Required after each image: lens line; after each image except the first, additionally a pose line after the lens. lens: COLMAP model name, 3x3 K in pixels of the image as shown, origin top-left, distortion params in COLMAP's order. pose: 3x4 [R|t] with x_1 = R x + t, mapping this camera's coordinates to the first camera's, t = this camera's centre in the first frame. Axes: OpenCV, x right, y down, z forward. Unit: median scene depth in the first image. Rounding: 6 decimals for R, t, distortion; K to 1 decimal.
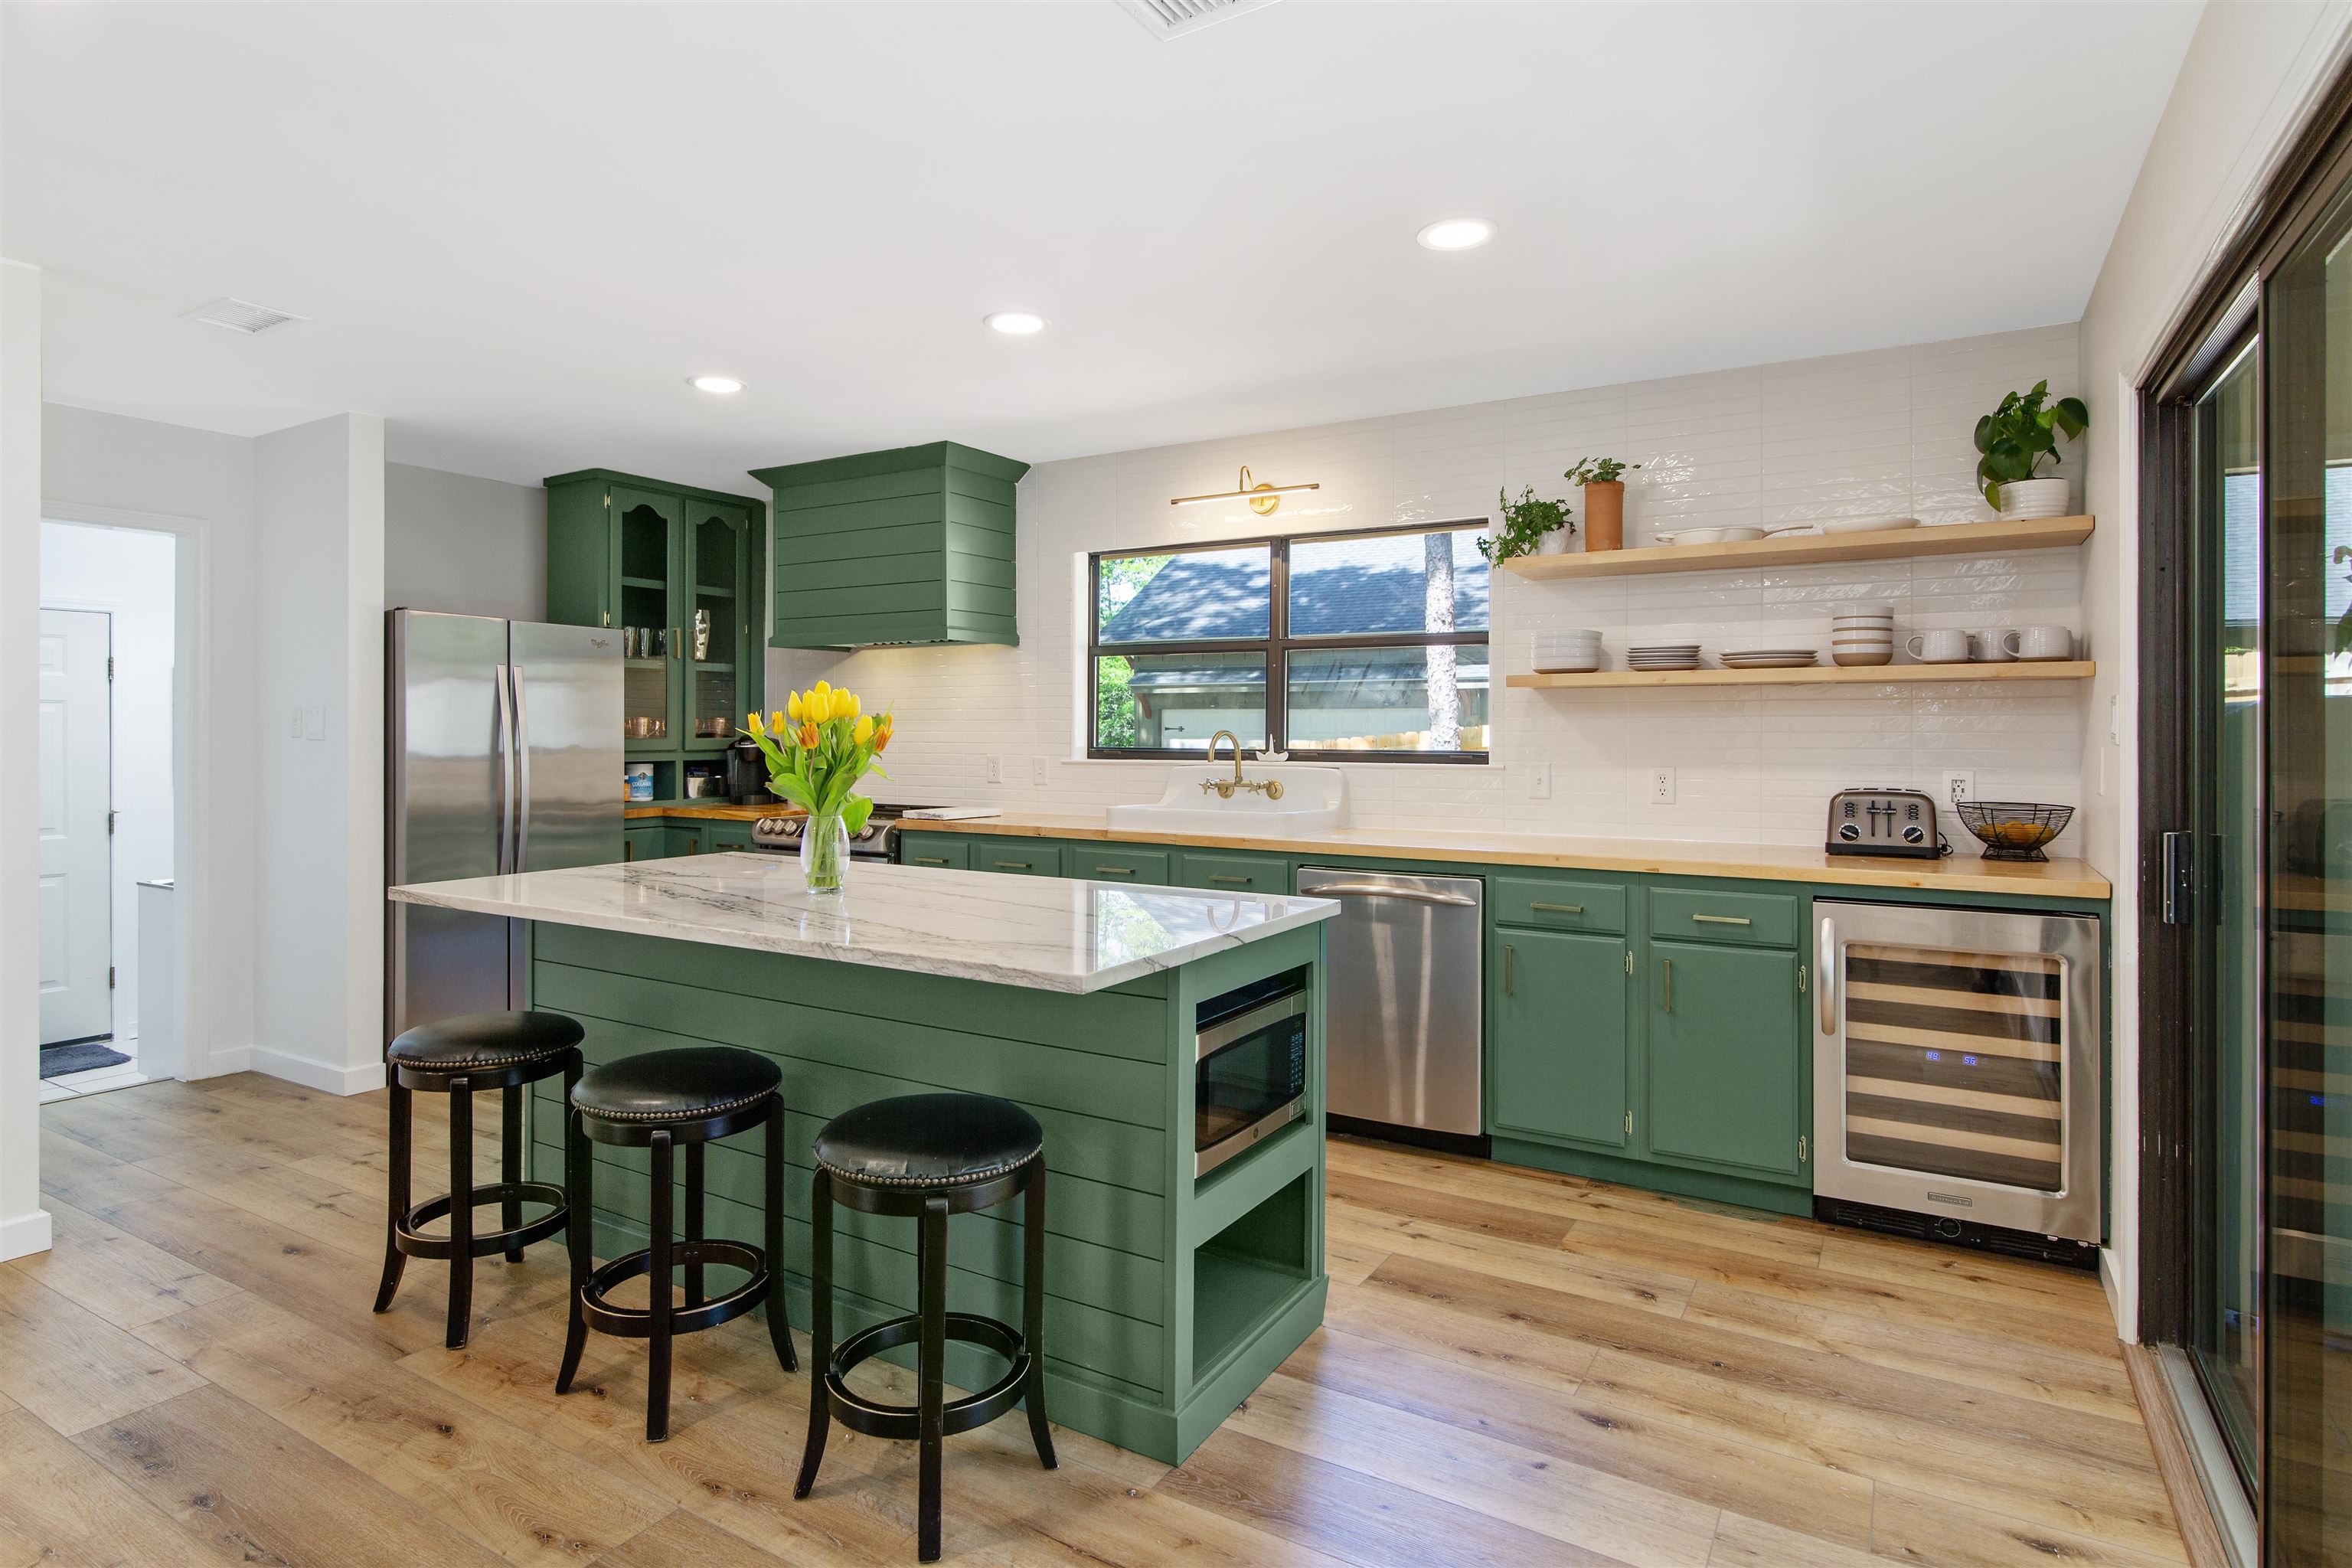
lens RADIAL K [[1249.8, 0, 1181.8], [0, 1249.8, 767.3], [0, 0, 1]] dist [0.006742, -0.002300]
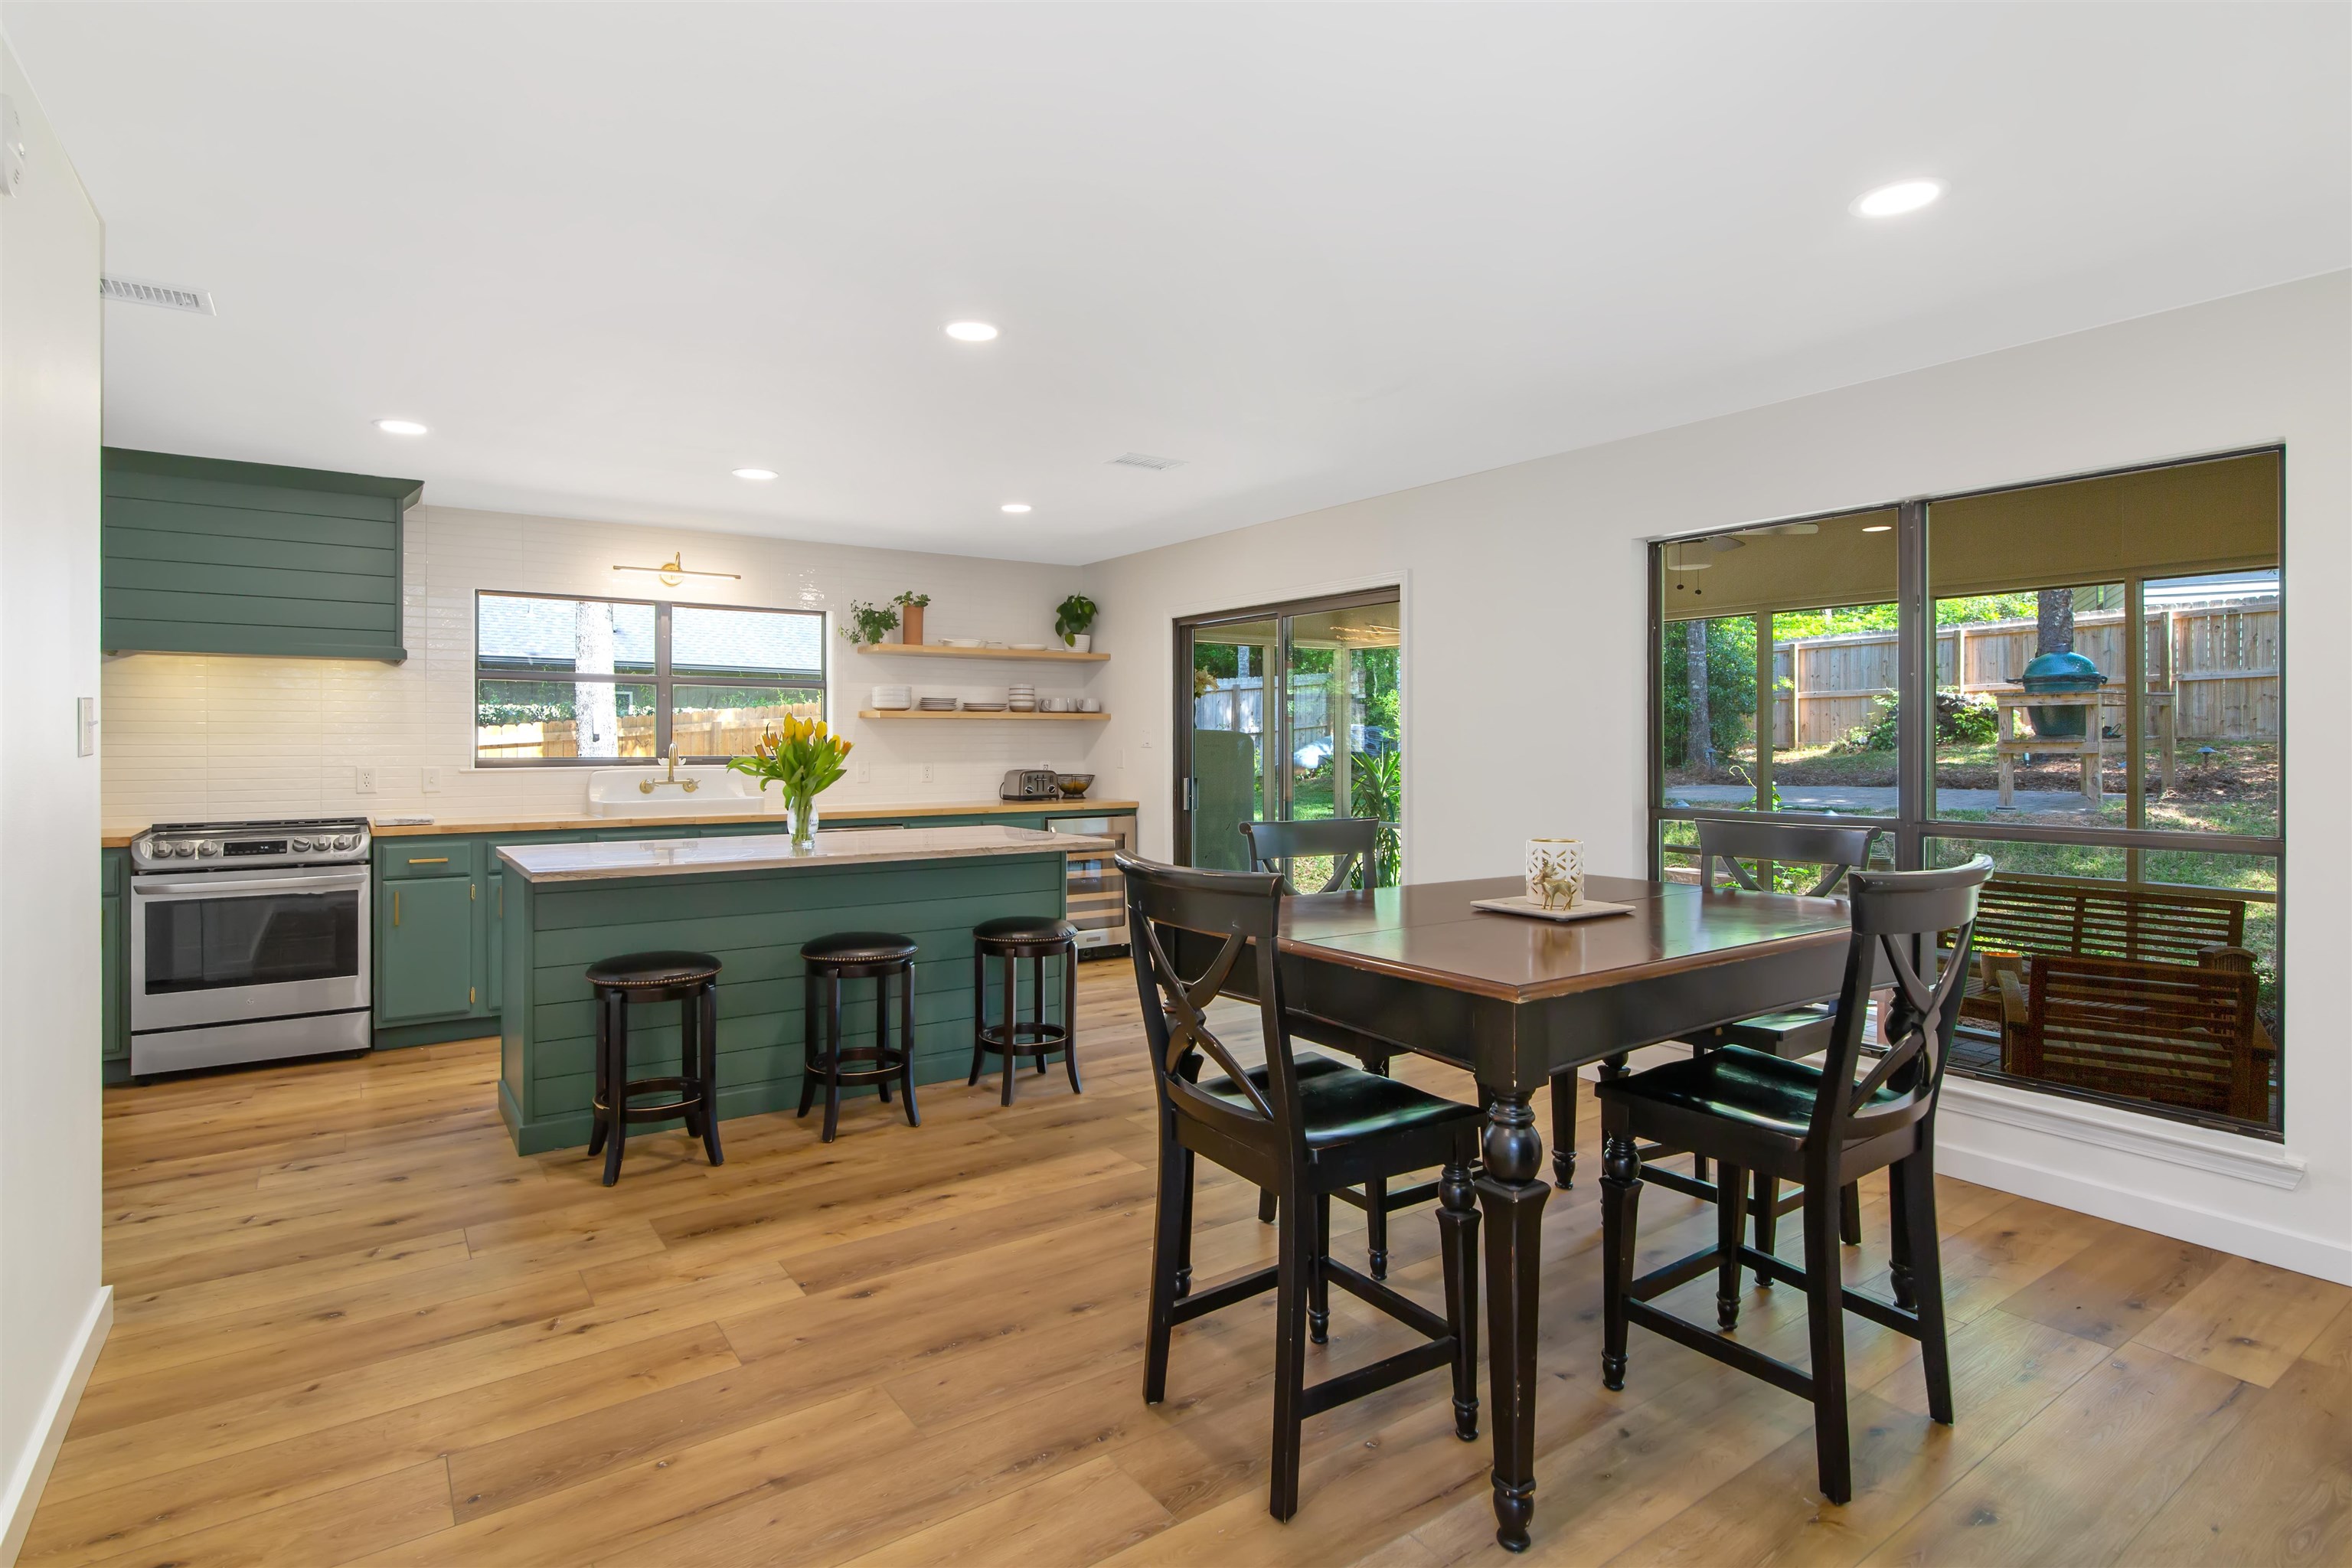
lens RADIAL K [[1192.3, 0, 1197.3], [0, 1192.3, 743.0], [0, 0, 1]] dist [0.015718, -0.001150]
pose [[0.389952, -0.002036, 0.920833, -1.120440], [0.029201, 0.999522, -0.010156, 0.000793], [-0.920372, 0.030849, 0.389825, -0.050686]]
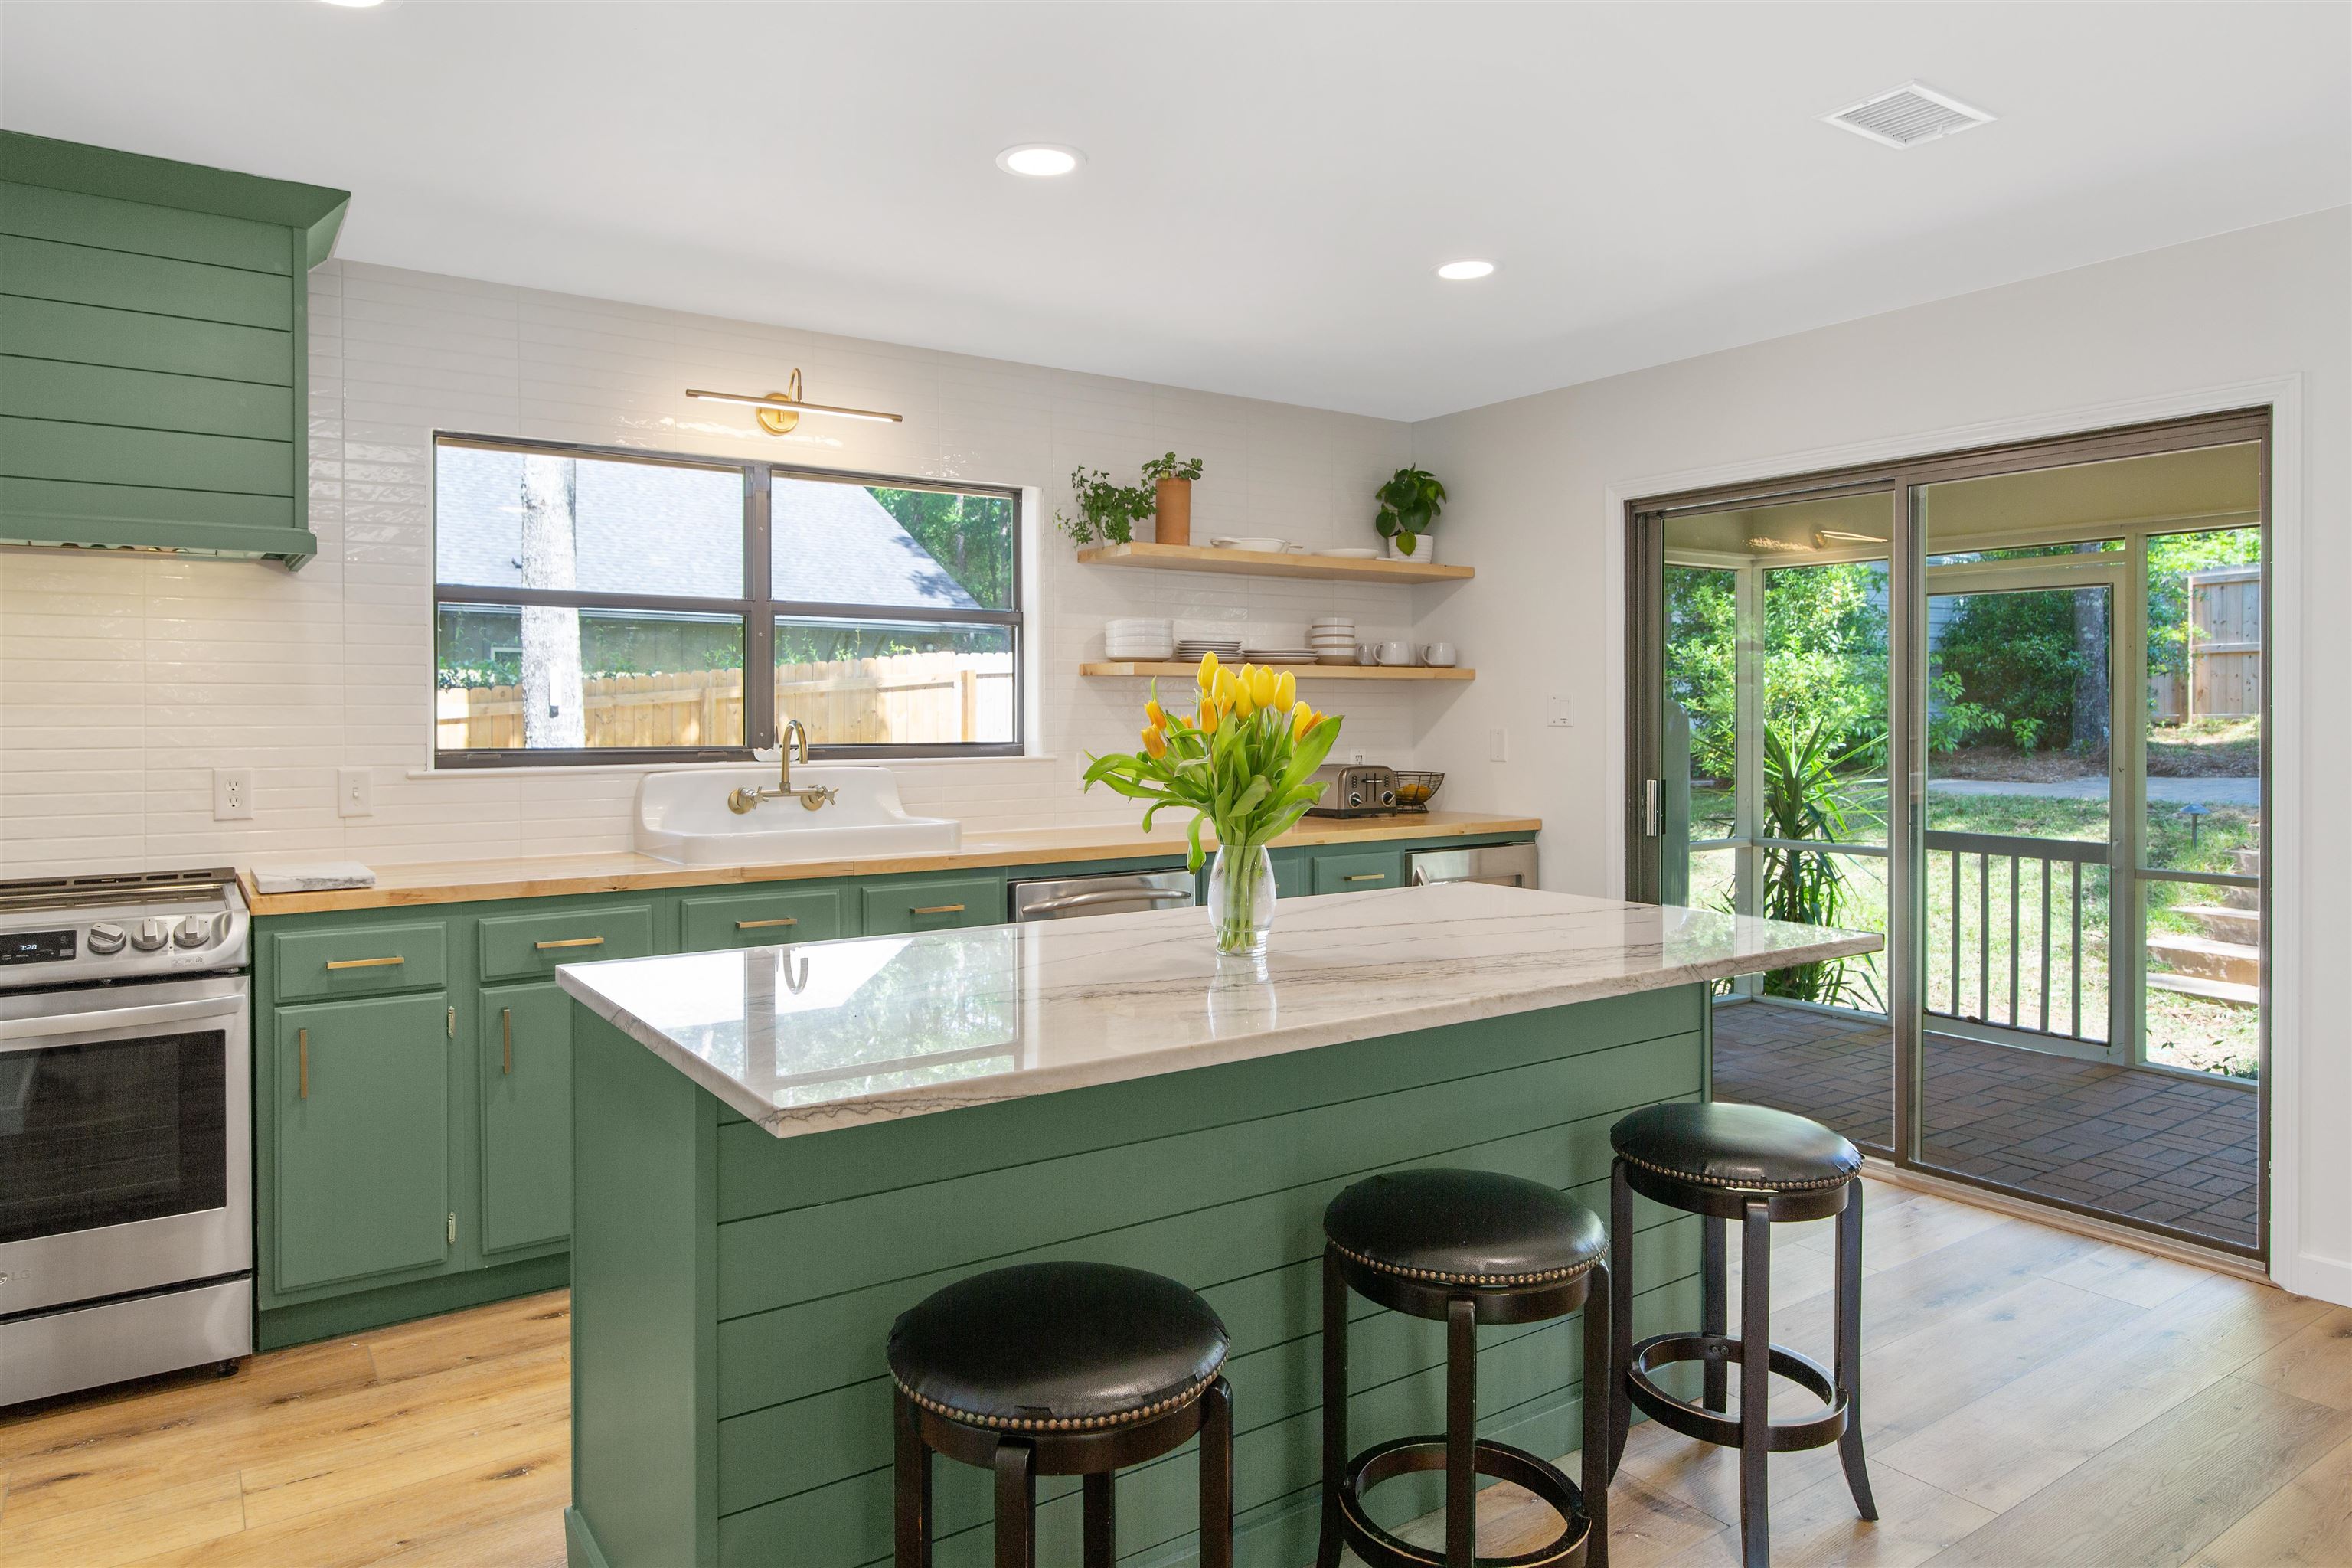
lens RADIAL K [[1486.3, 0, 1219.6], [0, 1486.3, 726.8], [0, 0, 1]] dist [0.010613, 0.001765]
pose [[0.392830, -0.008743, 0.919569, -0.795905], [0.030945, 0.999514, -0.003716, -0.017658], [-0.919090, 0.029916, 0.392910, 0.498175]]
